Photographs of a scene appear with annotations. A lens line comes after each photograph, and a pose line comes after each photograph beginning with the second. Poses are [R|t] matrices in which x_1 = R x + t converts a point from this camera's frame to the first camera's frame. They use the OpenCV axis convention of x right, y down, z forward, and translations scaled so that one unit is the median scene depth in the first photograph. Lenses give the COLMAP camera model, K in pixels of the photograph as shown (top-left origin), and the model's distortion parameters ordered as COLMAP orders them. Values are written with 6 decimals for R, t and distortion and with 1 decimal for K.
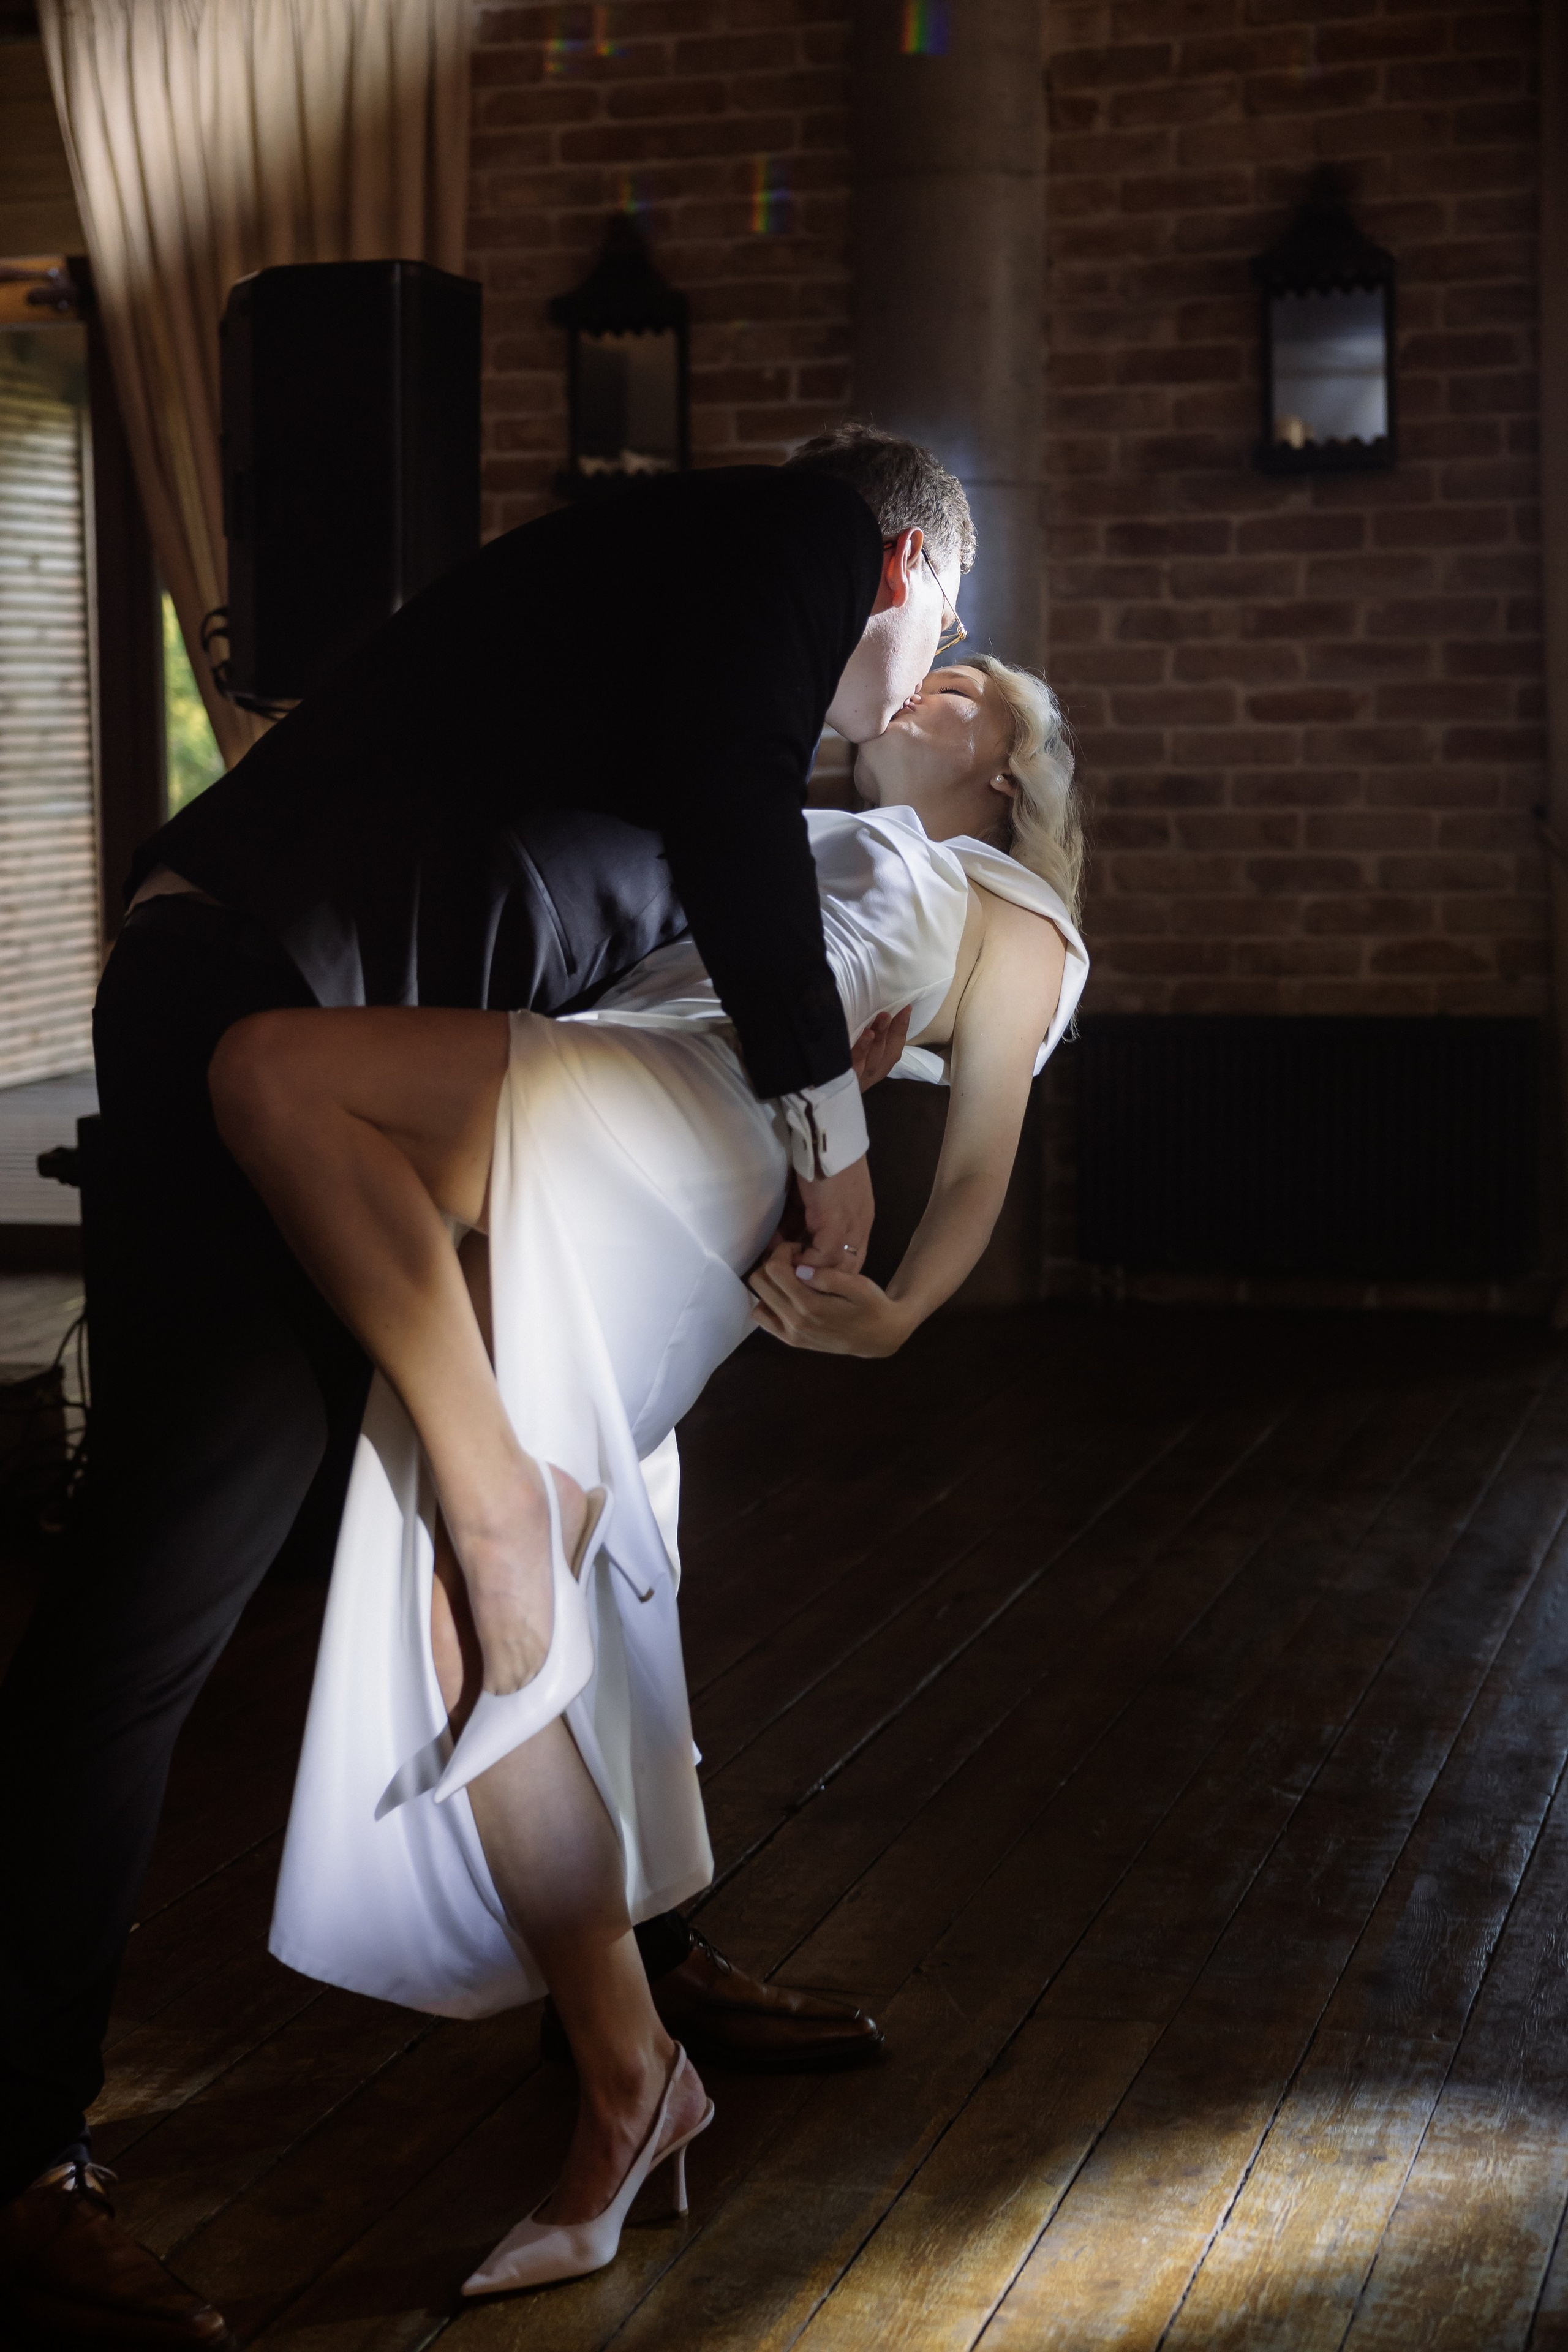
lens RADIAL K [[3524.3, 0, 785.1], [0, 3524.3, 1177.1], [0, 0, 1]] dist [0.018700, 0.000000]
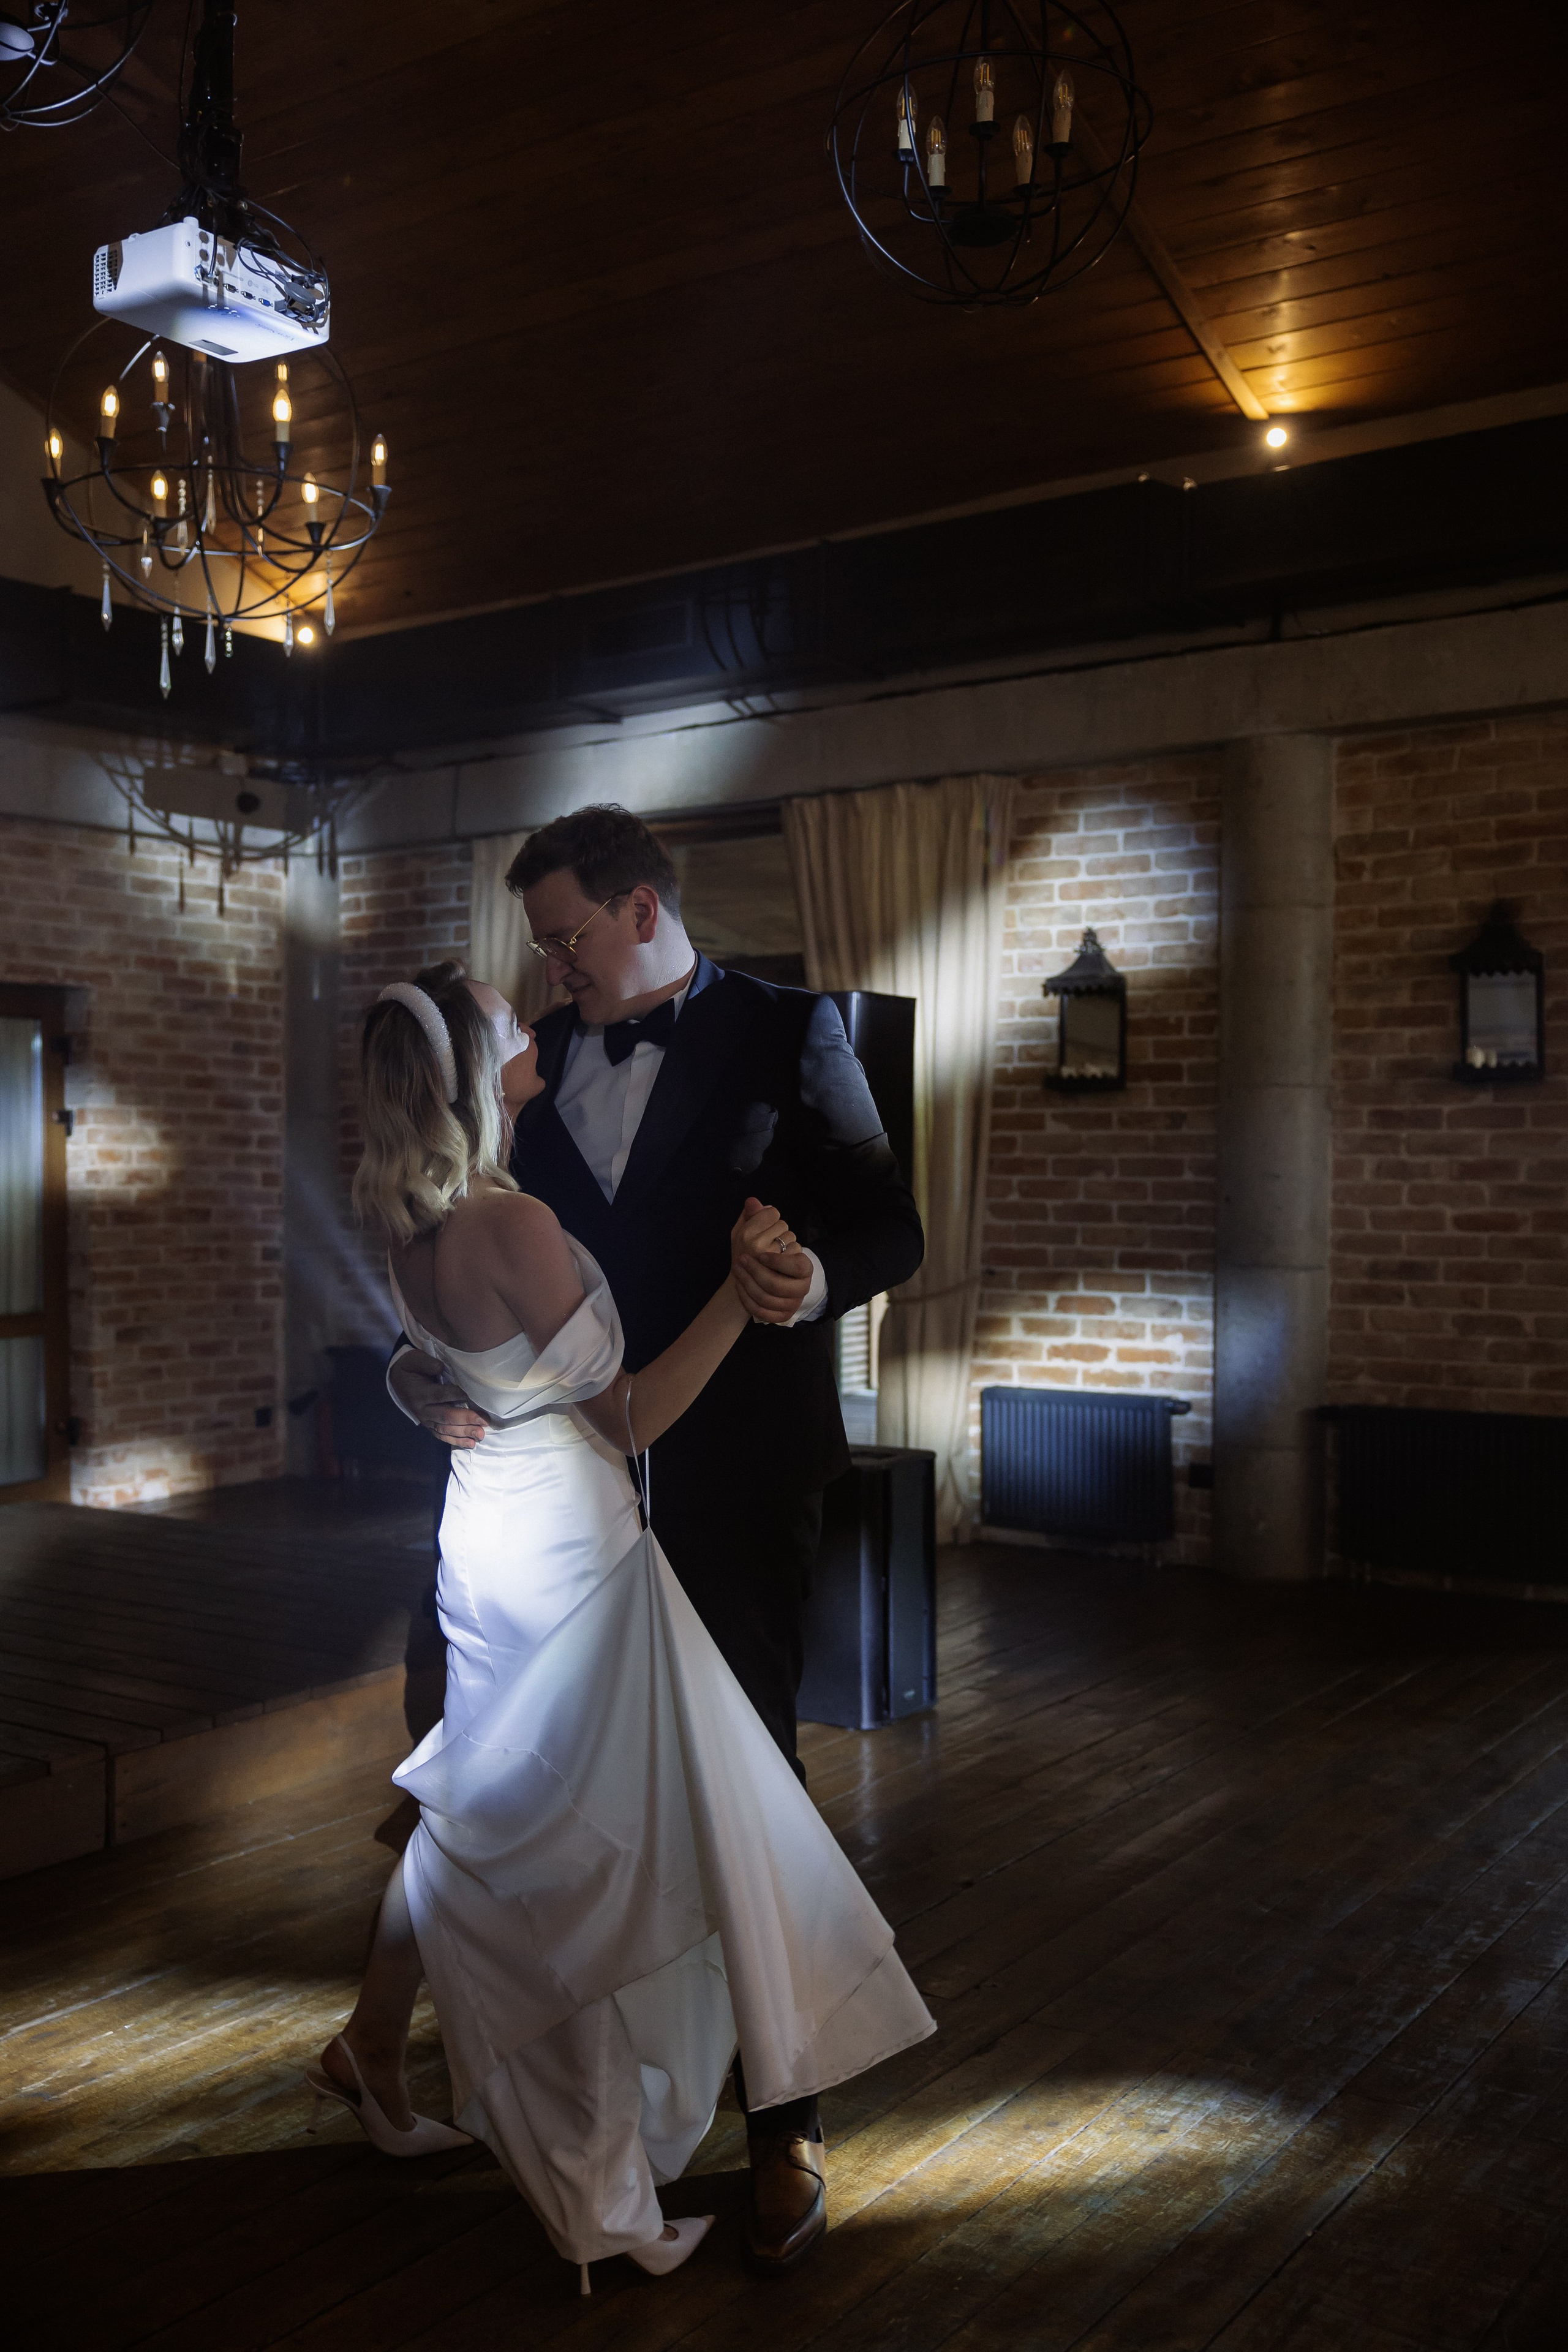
lens RADIAL K [[2178.4, 0, 784.8], [0, 2178.4, 1173.2], [0, 0, 1]] dist [-0.003028, 0.000000]
pose [[0.958267, 0.018450, -0.285279, 0.122297], [-0.053381, 0.991912, -0.115159, -0.022697], [0.280846, 0.125582, 0.951501, -0.051262]]
